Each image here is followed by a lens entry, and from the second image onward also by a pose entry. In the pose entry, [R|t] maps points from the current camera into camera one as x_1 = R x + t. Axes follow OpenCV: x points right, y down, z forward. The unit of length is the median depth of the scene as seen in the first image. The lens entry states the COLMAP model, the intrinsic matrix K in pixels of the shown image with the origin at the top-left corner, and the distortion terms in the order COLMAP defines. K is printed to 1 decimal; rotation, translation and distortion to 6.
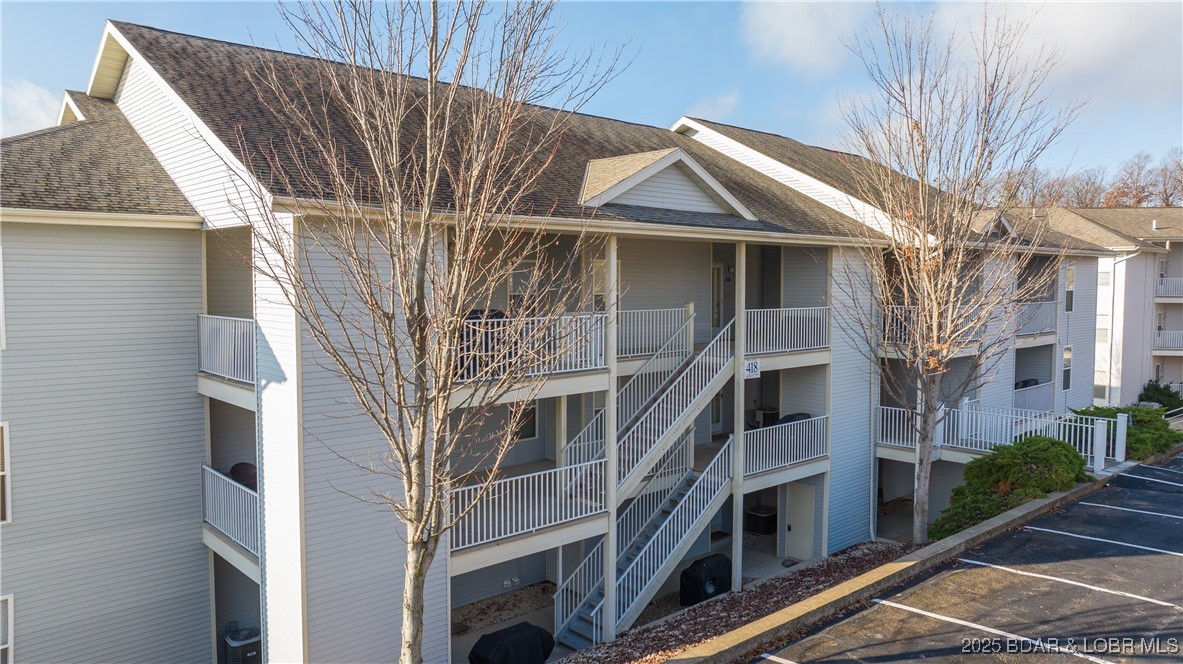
lens RADIAL K [[824.1, 0, 578.3], [0, 824.1, 330.4], [0, 0, 1]] dist [-0.005208, -0.000195]
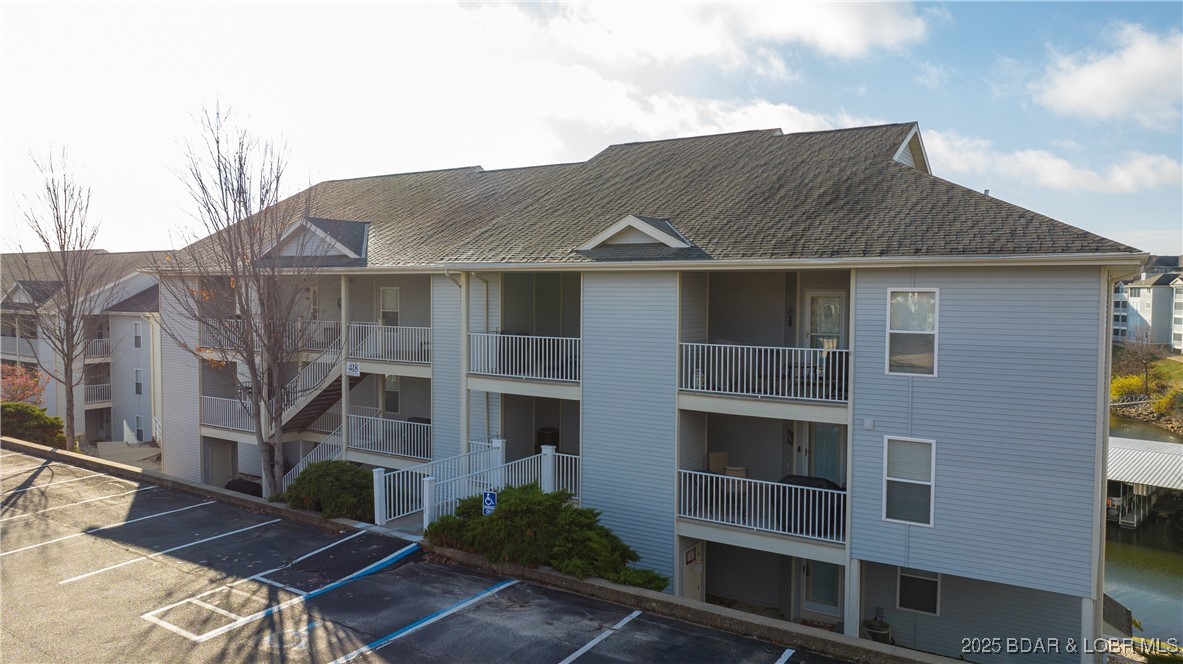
lens RADIAL K [[824.1, 0, 578.3], [0, 824.1, 330.4], [0, 0, 1]] dist [-0.005208, -0.000195]
pose [[0.251099, 0.029243, -0.967520, 1.500928], [-0.084017, 0.996430, 0.008312, -0.056881], [0.964308, 0.079201, 0.252659, 0.903332]]
